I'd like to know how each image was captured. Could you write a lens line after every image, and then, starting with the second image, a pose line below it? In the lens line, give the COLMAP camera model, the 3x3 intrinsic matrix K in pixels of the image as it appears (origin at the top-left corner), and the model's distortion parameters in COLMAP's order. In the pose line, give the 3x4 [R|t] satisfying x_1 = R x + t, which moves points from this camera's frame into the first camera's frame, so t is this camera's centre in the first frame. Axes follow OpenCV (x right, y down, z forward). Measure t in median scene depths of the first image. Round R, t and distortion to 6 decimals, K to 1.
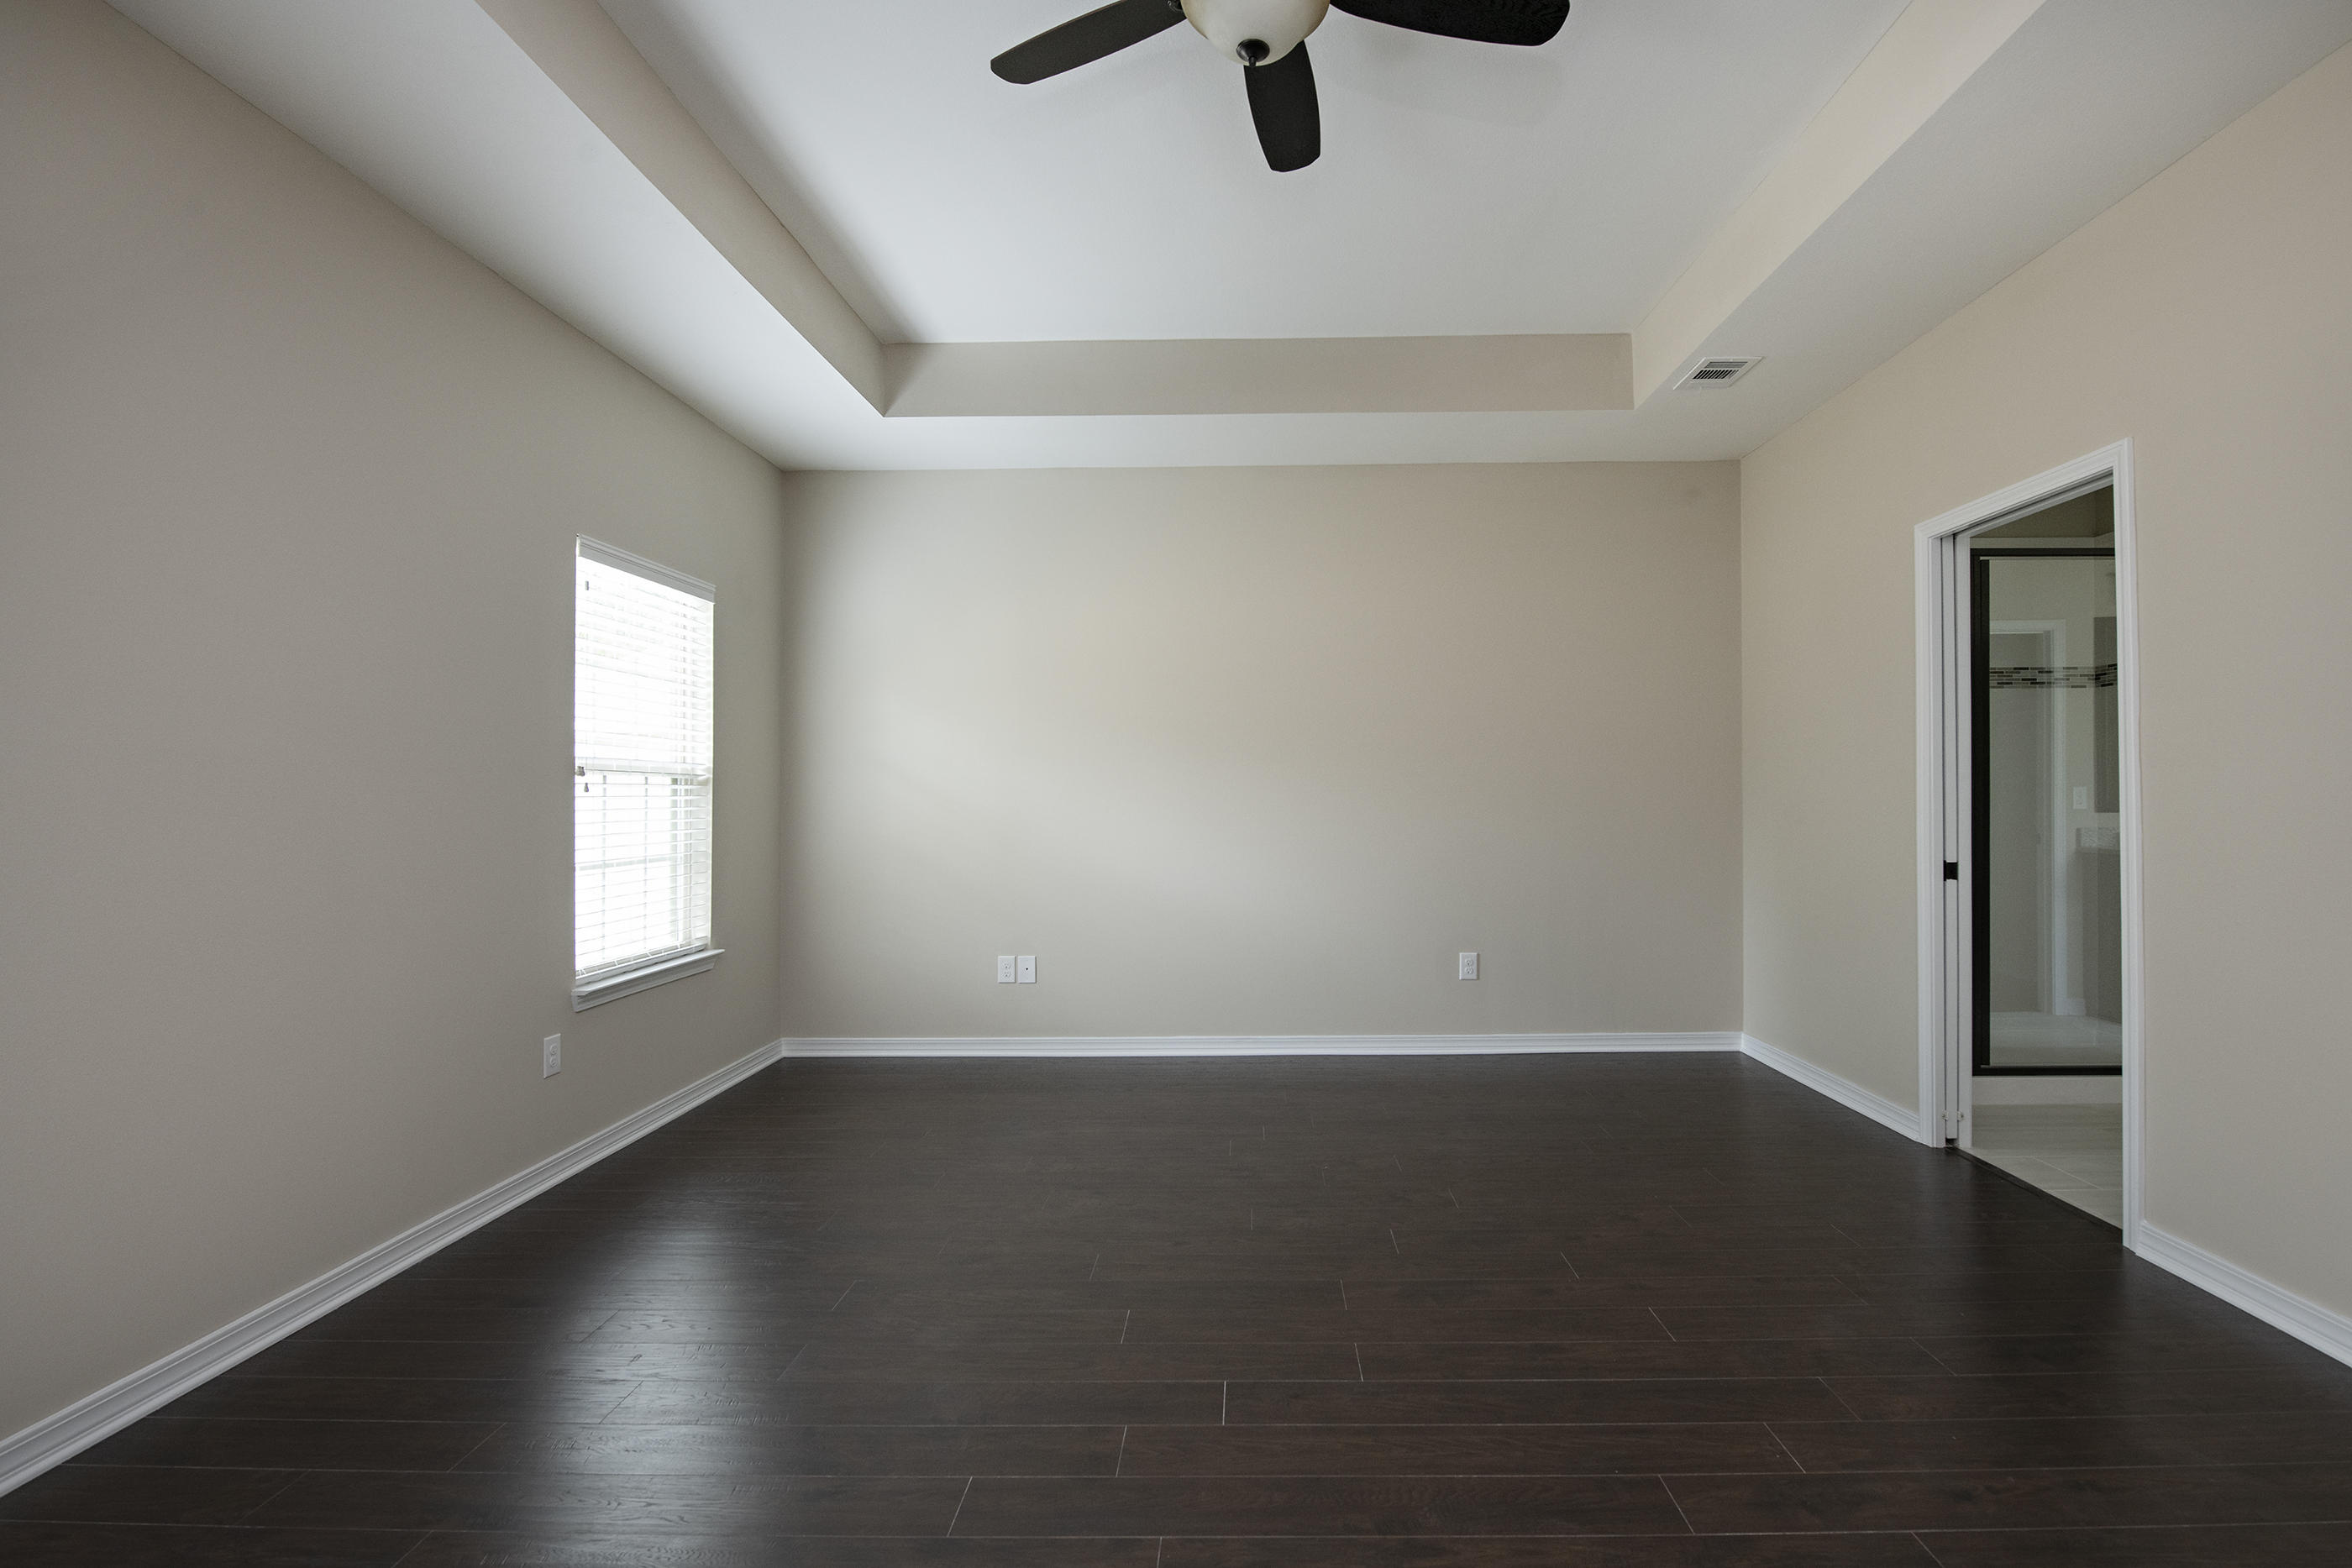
lens RADIAL K [[1121.3, 0, 1240.1], [0, 1121.3, 793.5], [0, 0, 1]] dist [-0.000604, -0.000345]
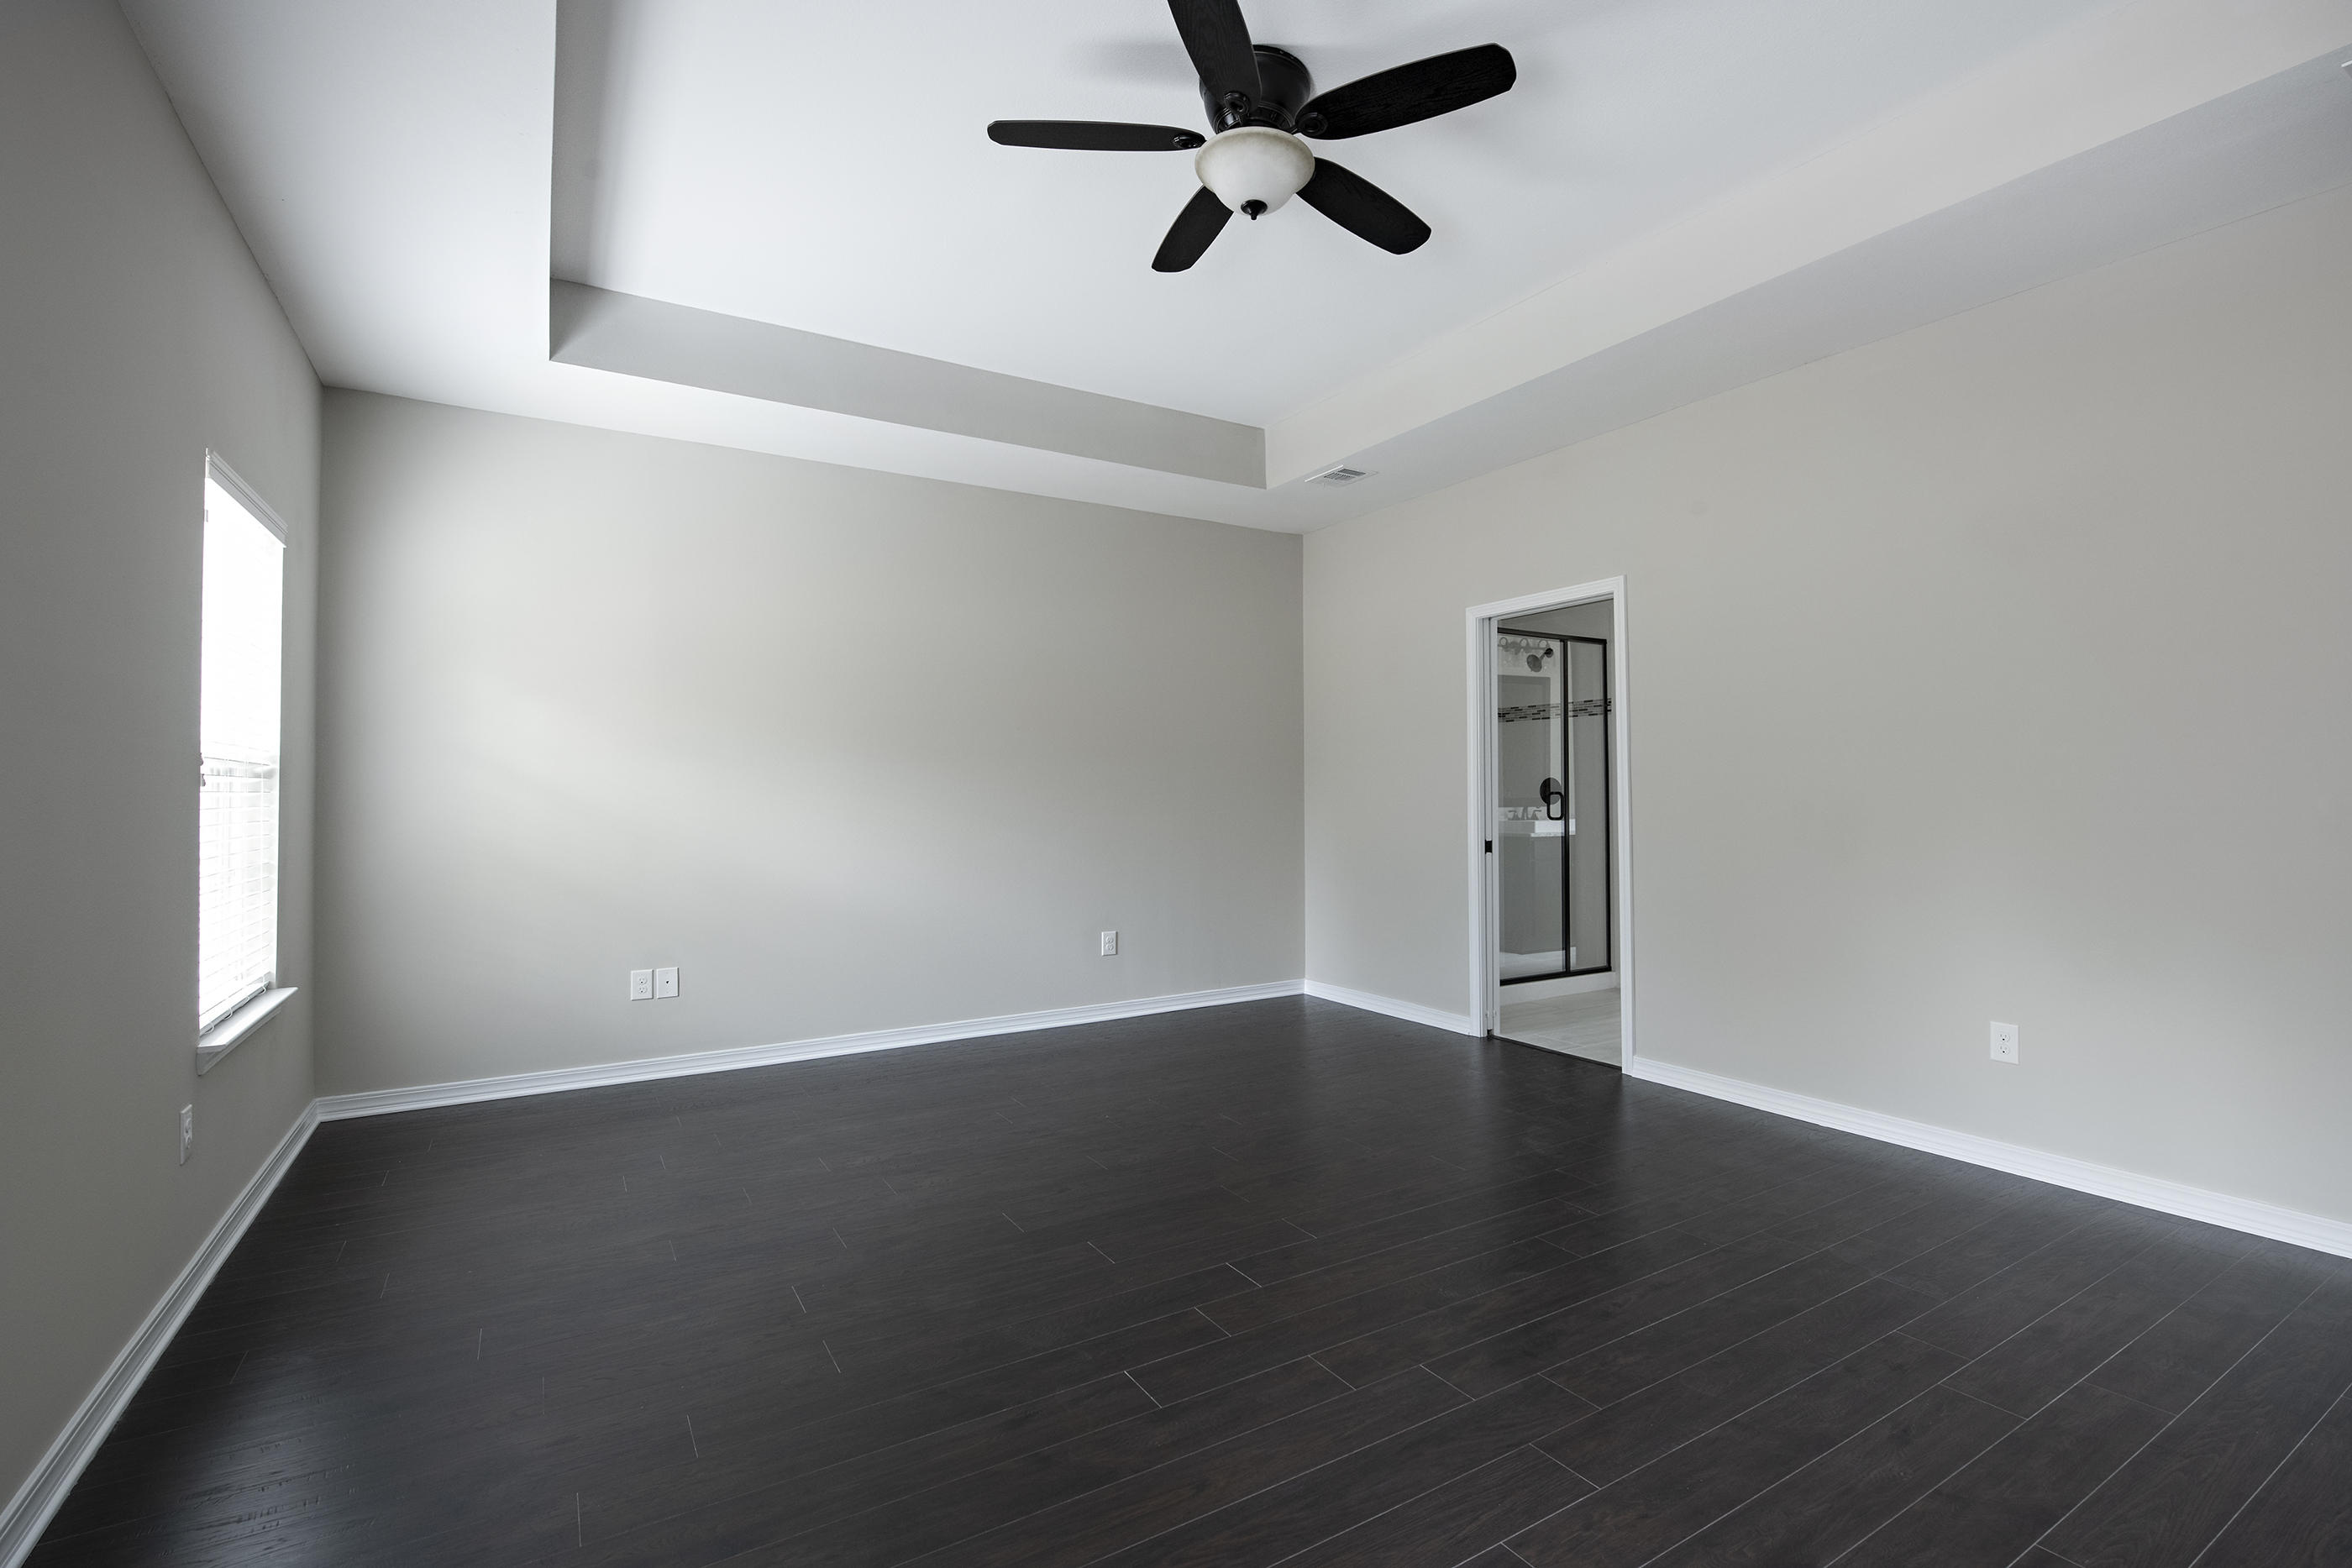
lens RADIAL K [[1078.9, 0, 1267.0], [0, 1078.9, 781.9], [0, 0, 1]] dist [0.015069, -0.000111]
pose [[0.834146, 0.009765, 0.551457, -0.322081], [-0.002955, 0.999908, -0.013237, 0.003168], [-0.551535, 0.009412, 0.834098, -0.015465]]
